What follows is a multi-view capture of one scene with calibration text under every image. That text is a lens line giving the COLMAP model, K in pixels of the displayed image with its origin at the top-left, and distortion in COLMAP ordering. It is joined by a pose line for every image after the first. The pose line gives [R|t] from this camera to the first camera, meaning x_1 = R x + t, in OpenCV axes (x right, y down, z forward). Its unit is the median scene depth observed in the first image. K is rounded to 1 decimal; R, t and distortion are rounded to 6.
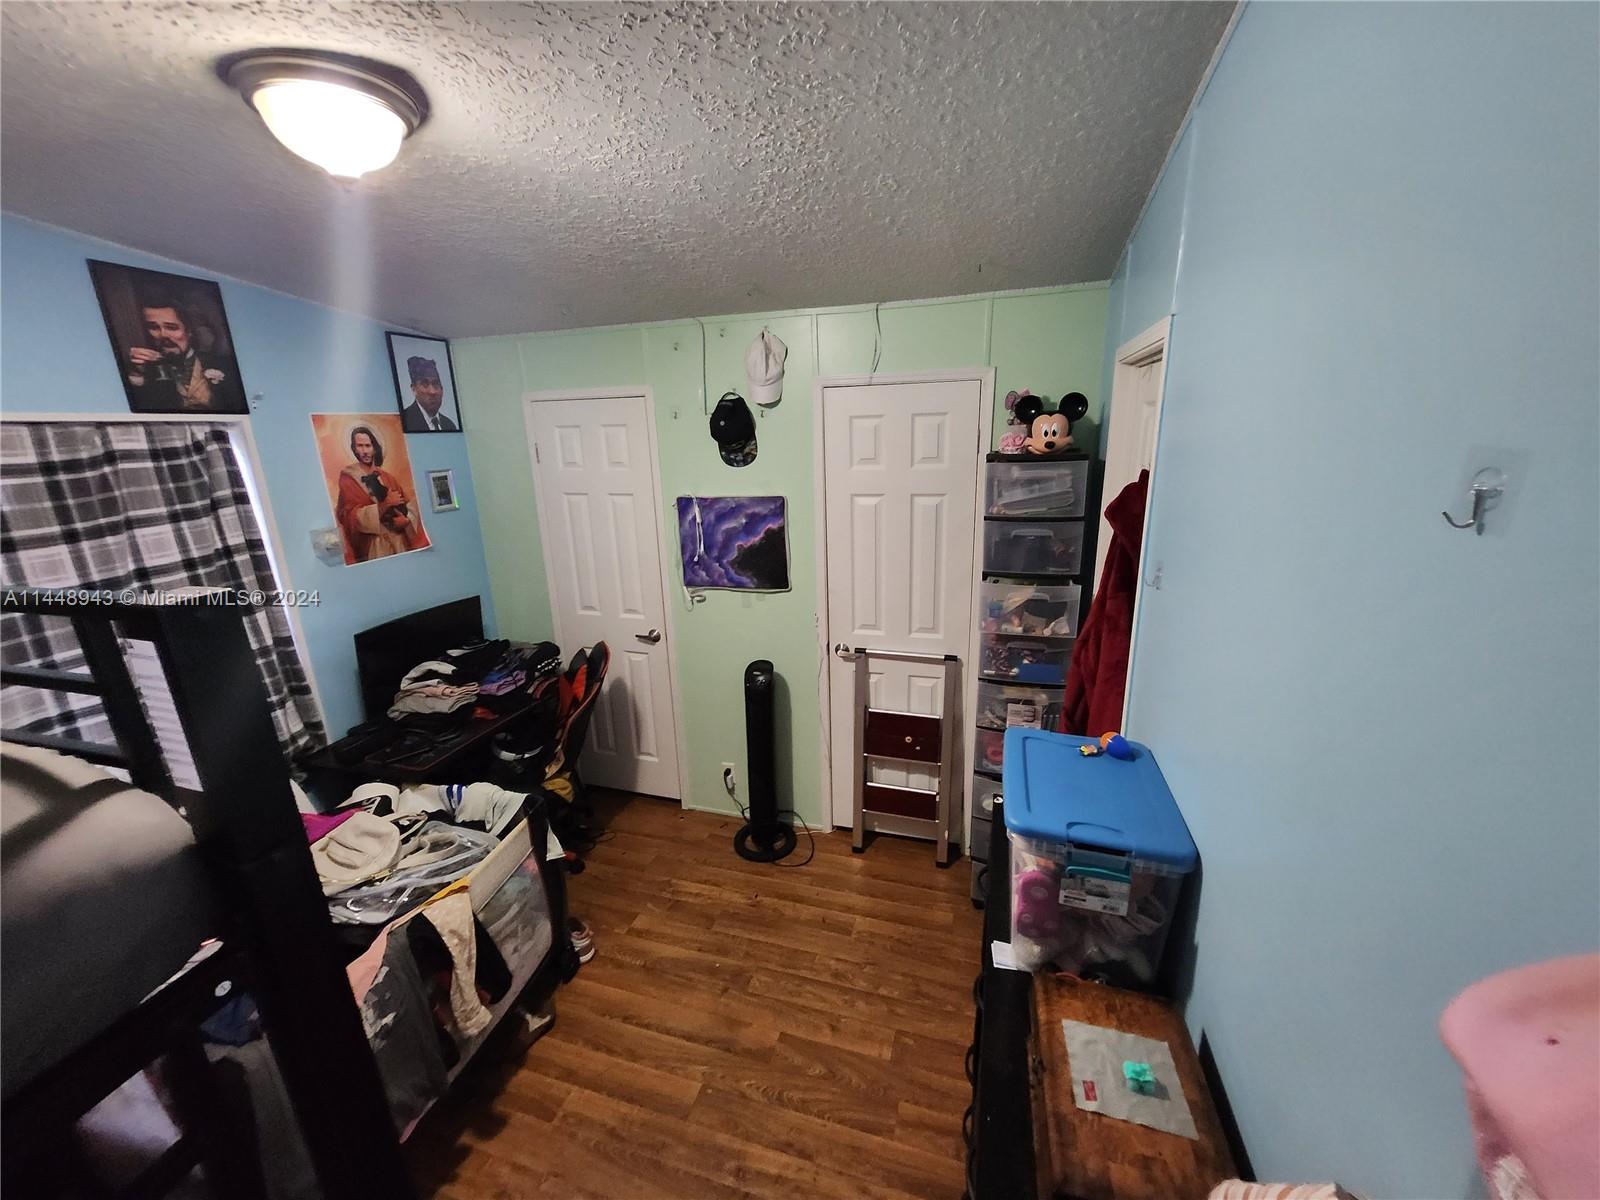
lens RADIAL K [[630.9, 0, 804.6], [0, 630.9, 606.1], [0, 0, 1]] dist [-0.006089, 0.002709]
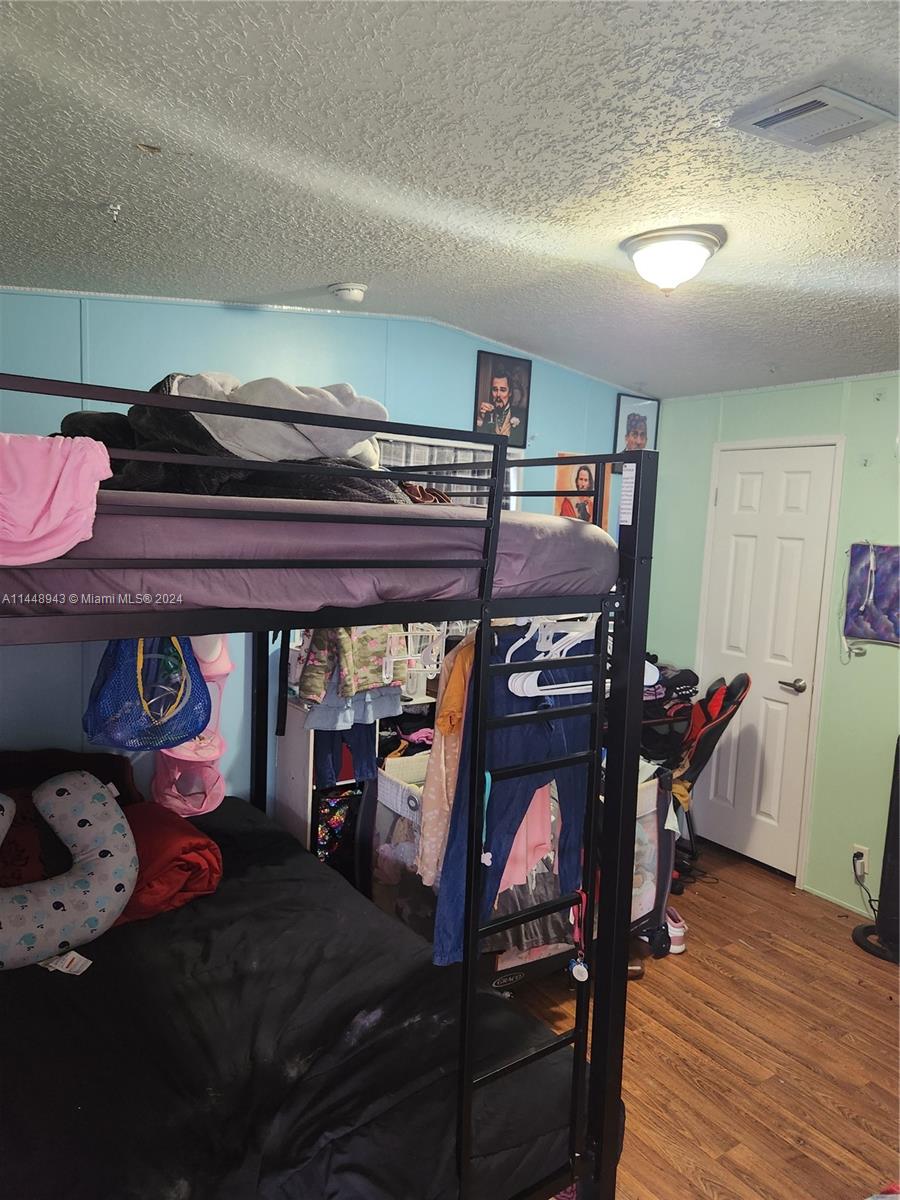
lens RADIAL K [[808.8, 0, 446.3], [0, 808.8, 590.8], [0, 0, 1]] dist [0.069698, -0.055517]
pose [[0.781962, 0.121968, -0.611276, 0.093461], [-0.238102, 0.964750, -0.112090, 0.192419], [0.576058, 0.233196, 0.783439, -0.347310]]
